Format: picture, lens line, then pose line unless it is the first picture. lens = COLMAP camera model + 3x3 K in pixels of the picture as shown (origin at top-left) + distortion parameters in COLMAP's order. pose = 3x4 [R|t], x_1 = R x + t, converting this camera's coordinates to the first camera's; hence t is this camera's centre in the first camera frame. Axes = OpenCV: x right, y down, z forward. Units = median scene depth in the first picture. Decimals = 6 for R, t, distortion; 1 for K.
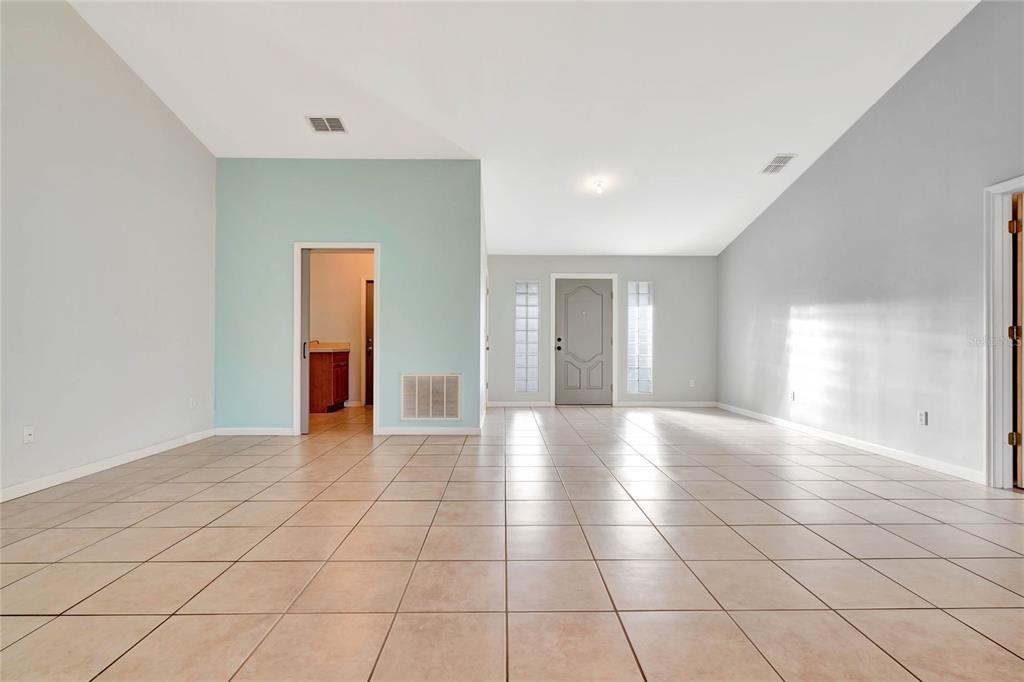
lens RADIAL K [[466.7, 0, 516.8], [0, 466.7, 342.0], [0, 0, 1]] dist [0.001475, -0.000099]
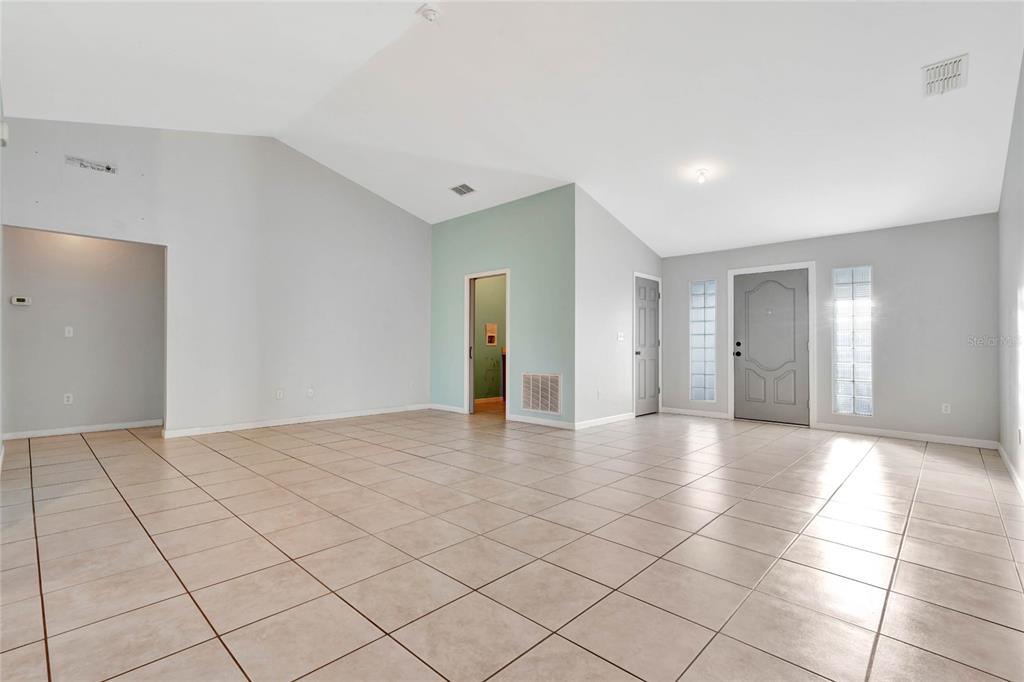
lens RADIAL K [[466.7, 0, 508.5], [0, 466.7, 347.6], [0, 0, 1]] dist [0.001475, -0.000099]
pose [[0.710265, 0.000124, -0.703934, 0.548987], [-0.000927, 0.999999, -0.000760, 0.003428], [0.703934, 0.001192, 0.710265, 0.093624]]
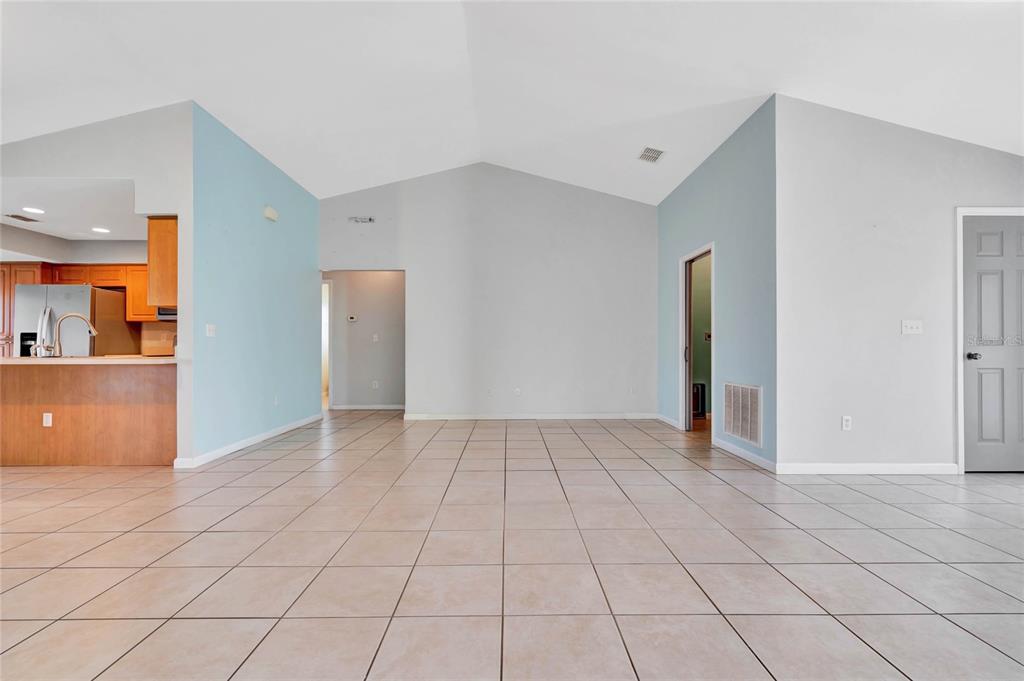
lens RADIAL K [[466.7, 0, 511.9], [0, 466.7, 344.0], [0, 0, 1]] dist [0.001475, -0.000099]
pose [[-0.007071, -0.011181, -0.999912, 0.600789], [0.003870, 0.999930, -0.011208, 0.004264], [0.999968, -0.003948, -0.007027, 0.552930]]
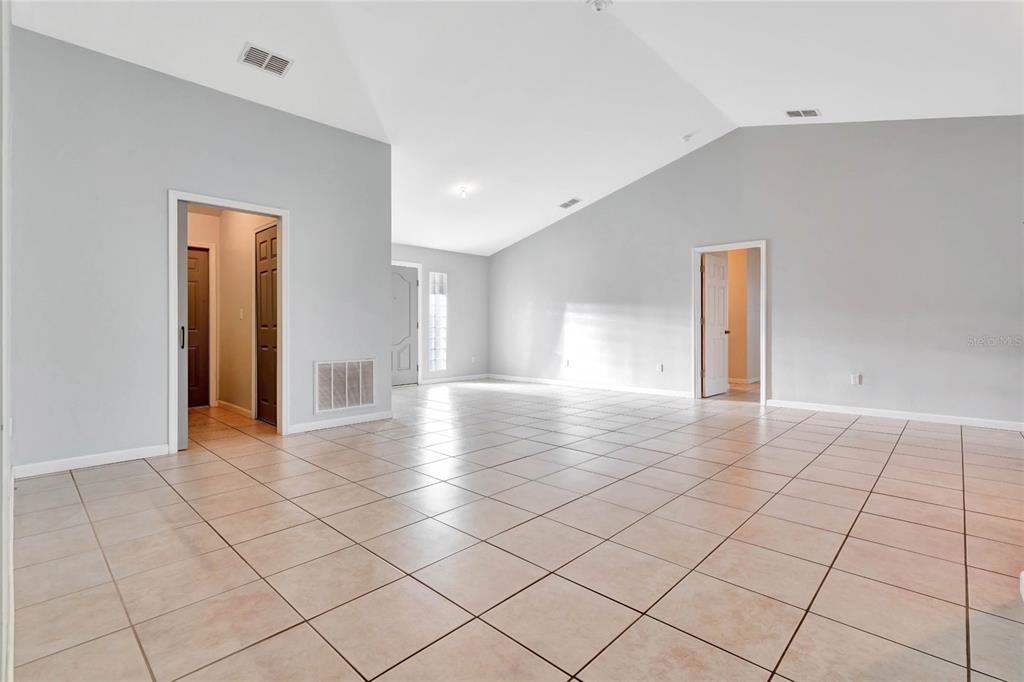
lens RADIAL K [[466.7, 0, 518.8], [0, 466.7, 329.9], [0, 0, 1]] dist [0.001475, -0.000099]
pose [[0.698278, -0.006720, 0.715795, -0.567160], [0.000584, 0.999961, 0.008818, -0.000278], [-0.715827, -0.005740, 0.698254, 0.089582]]
